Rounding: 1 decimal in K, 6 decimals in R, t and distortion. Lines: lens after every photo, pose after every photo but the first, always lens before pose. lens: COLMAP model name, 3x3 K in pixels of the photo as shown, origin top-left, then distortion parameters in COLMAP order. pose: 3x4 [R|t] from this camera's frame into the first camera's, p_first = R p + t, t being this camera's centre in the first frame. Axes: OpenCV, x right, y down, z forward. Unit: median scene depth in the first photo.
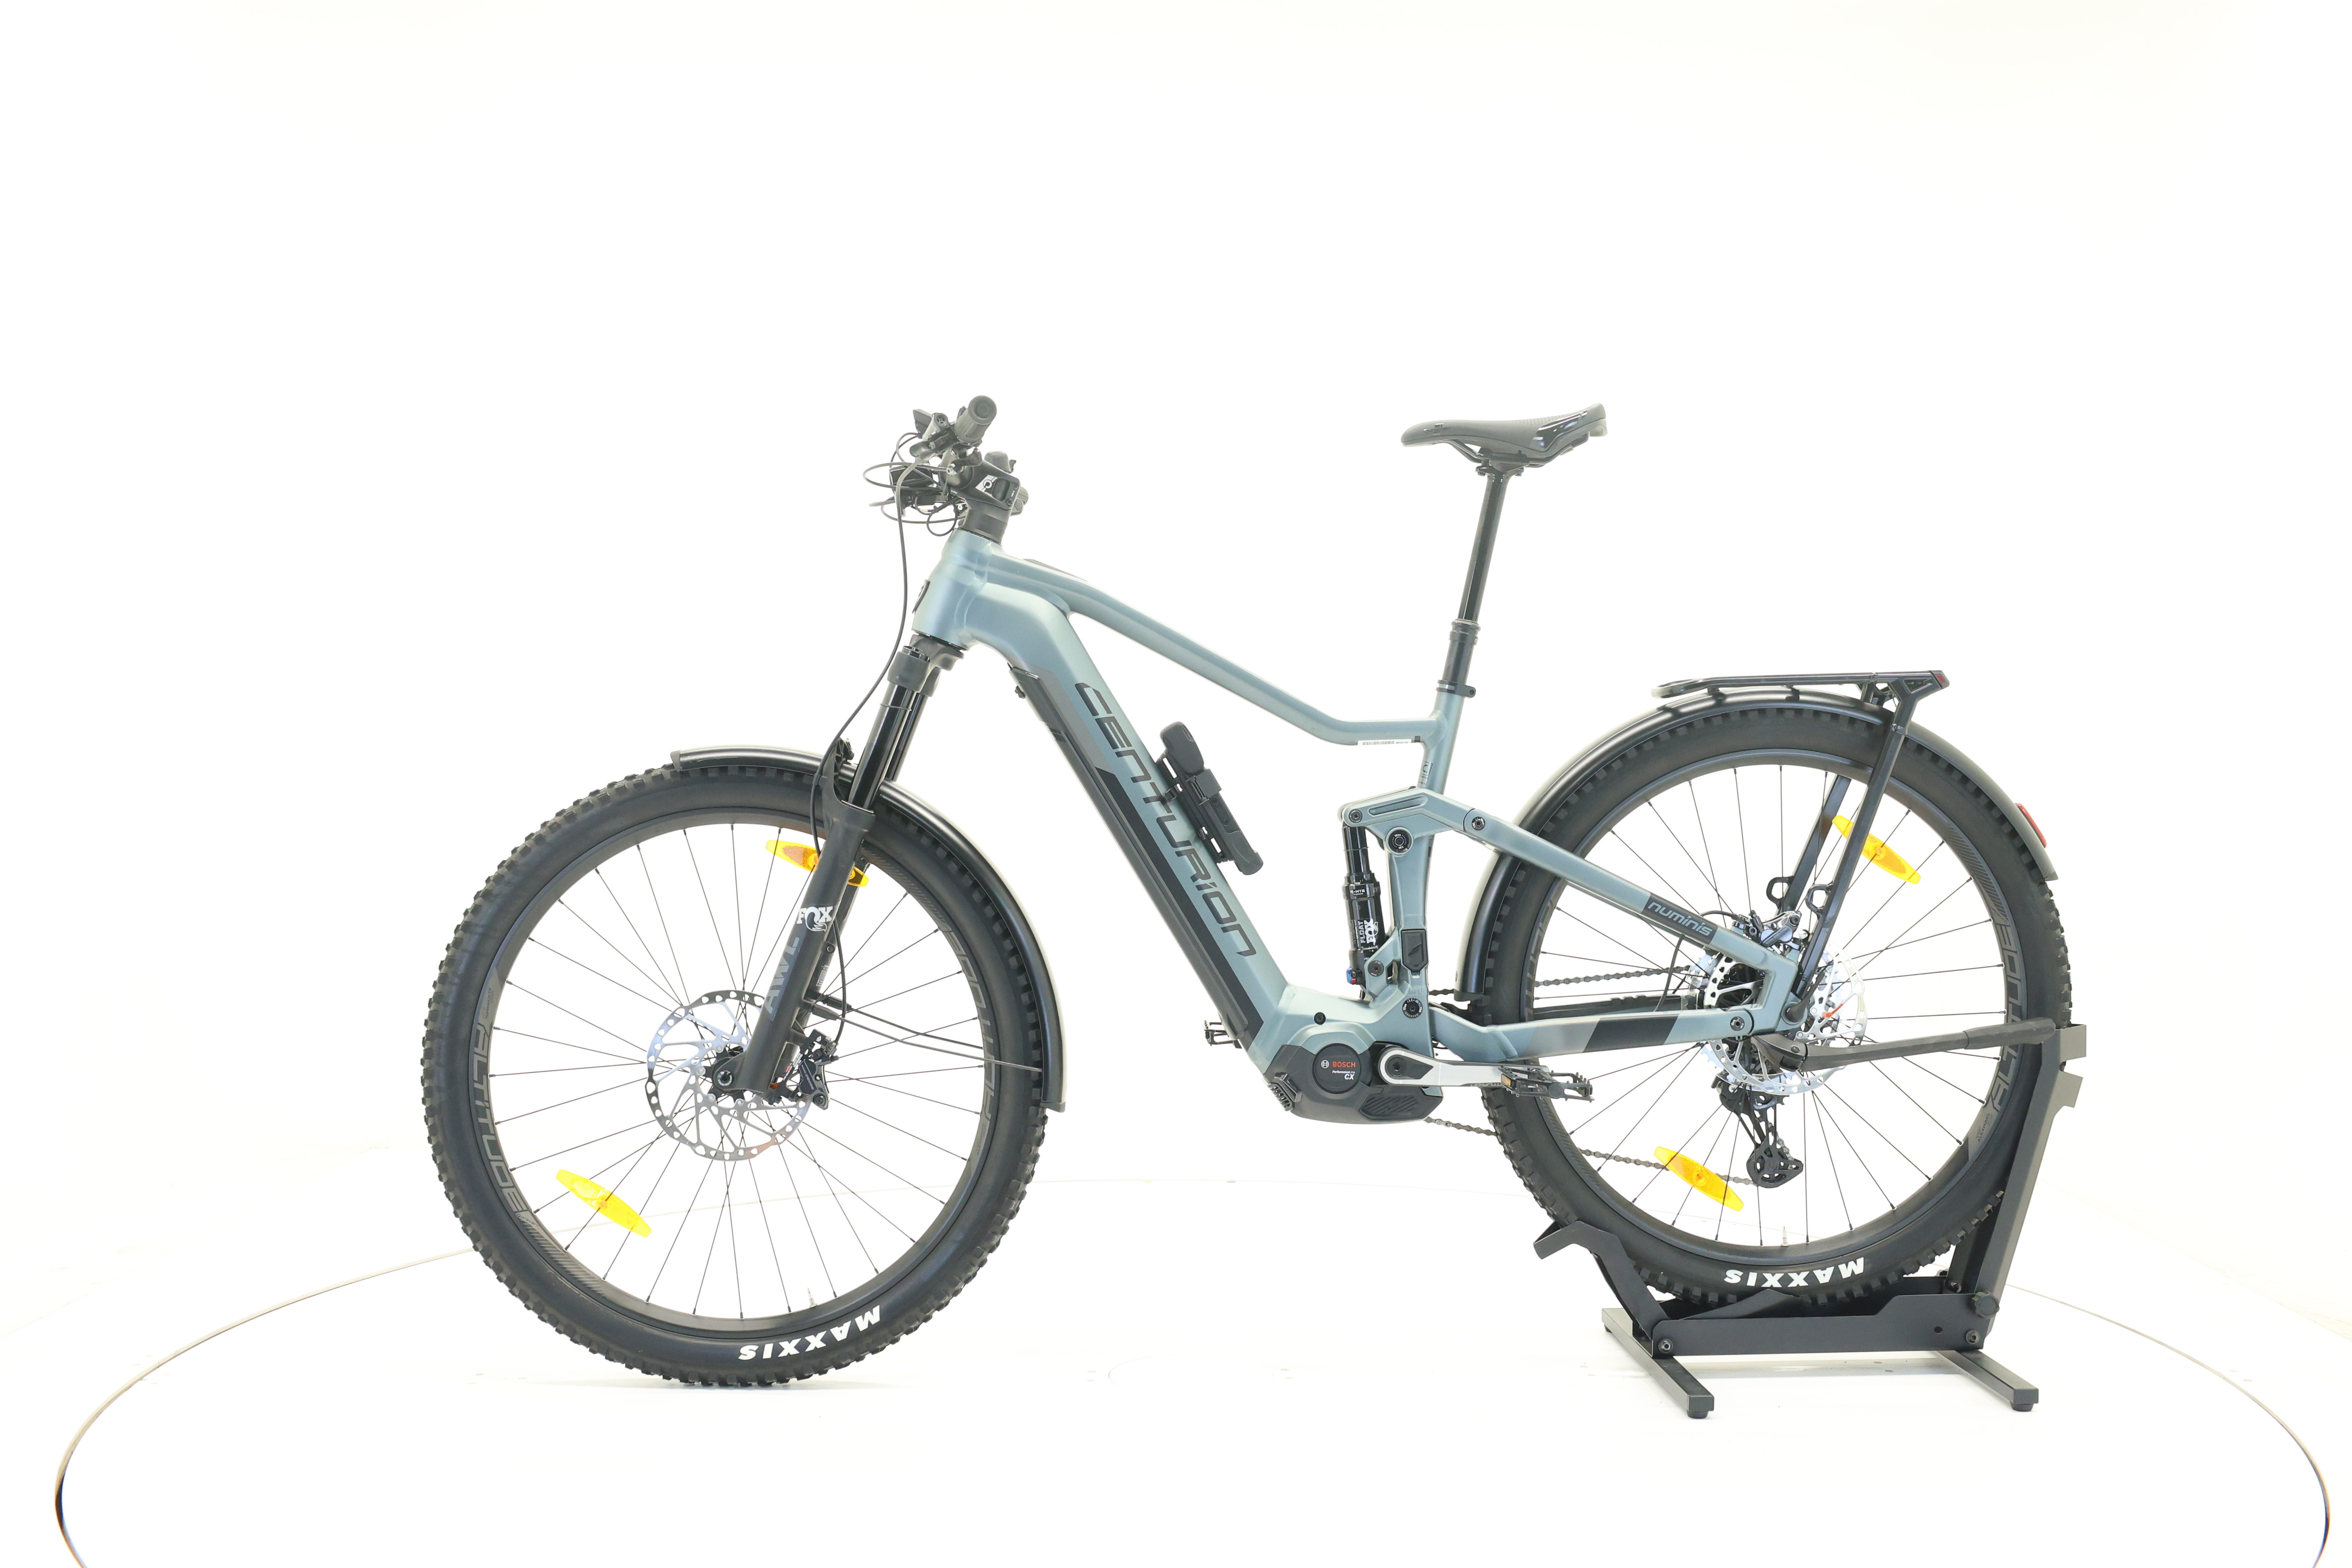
lens RADIAL K [[2464.6, 0, 1182.5], [0, 2464.6, 733.9], [0, 0, 1]] dist [-0.024213, -0.001664]
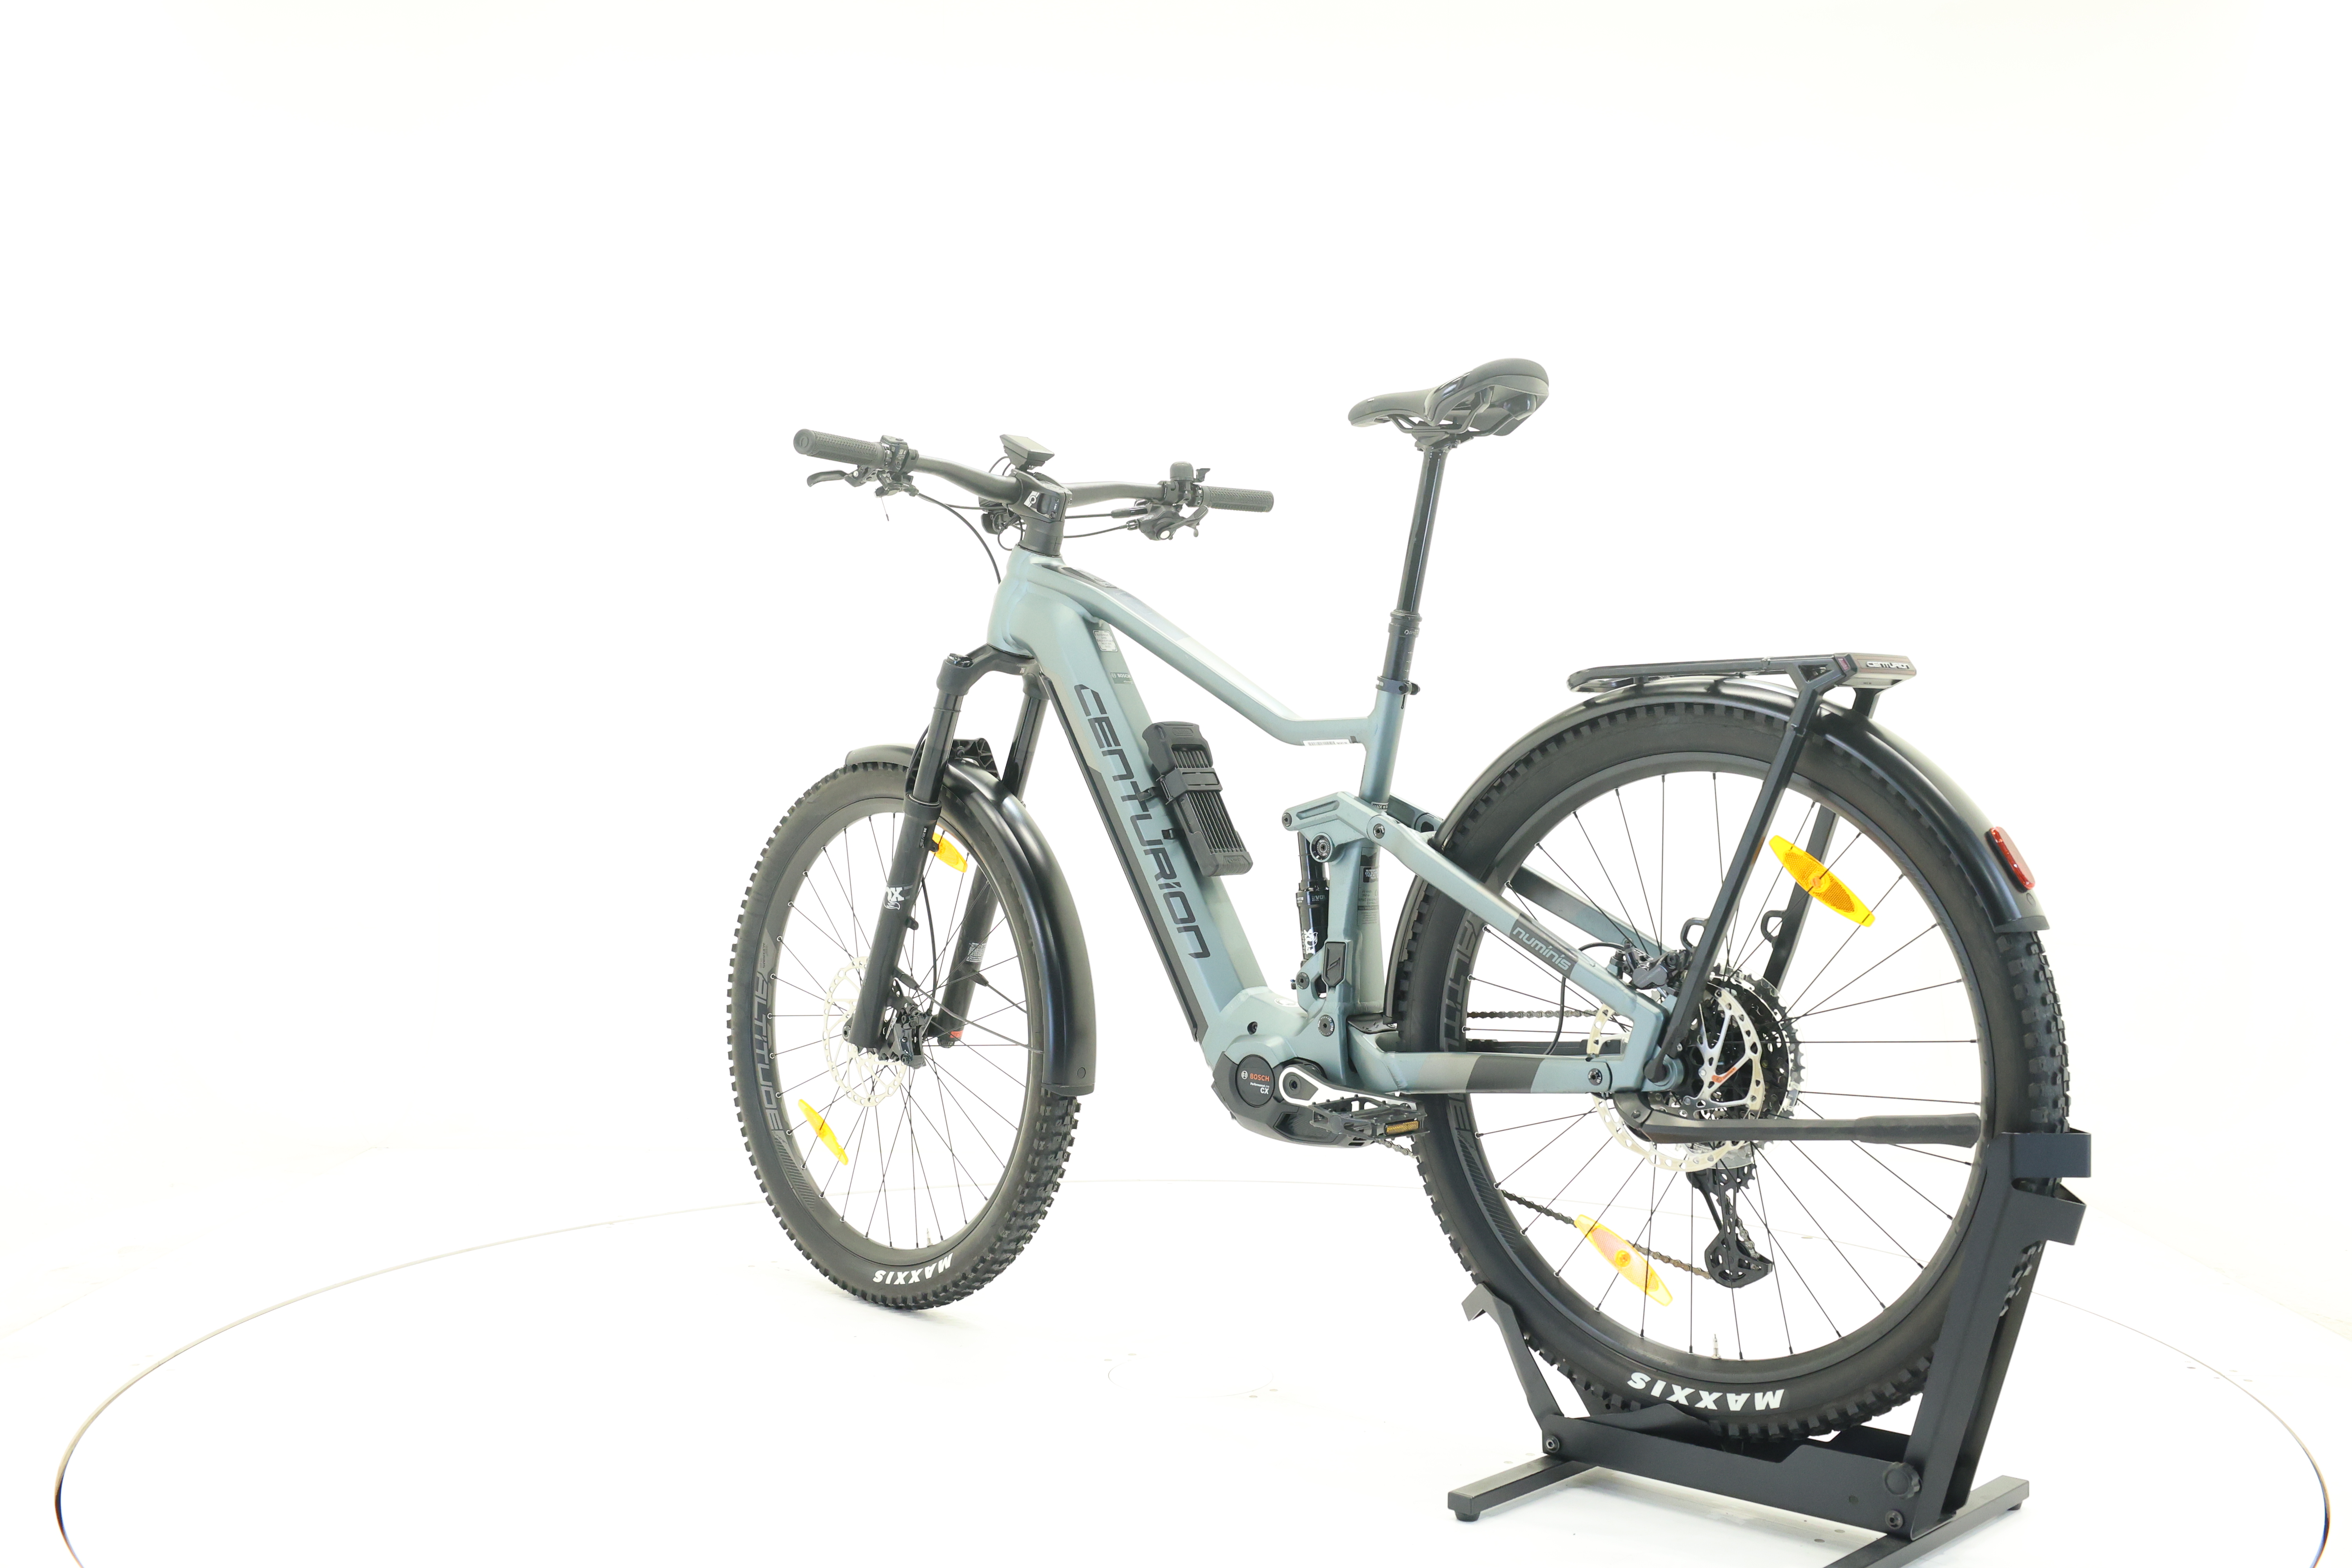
lens RADIAL K [[2464.6, 0, 1182.5], [0, 2464.6, 733.9], [0, 0, 1]] dist [-0.024213, -0.001664]
pose [[0.683667, 0.000268, -0.729794, 0.728937], [-0.001622, 0.999998, -0.001152, 0.001198], [0.729792, 0.001972, 0.683666, 0.312261]]
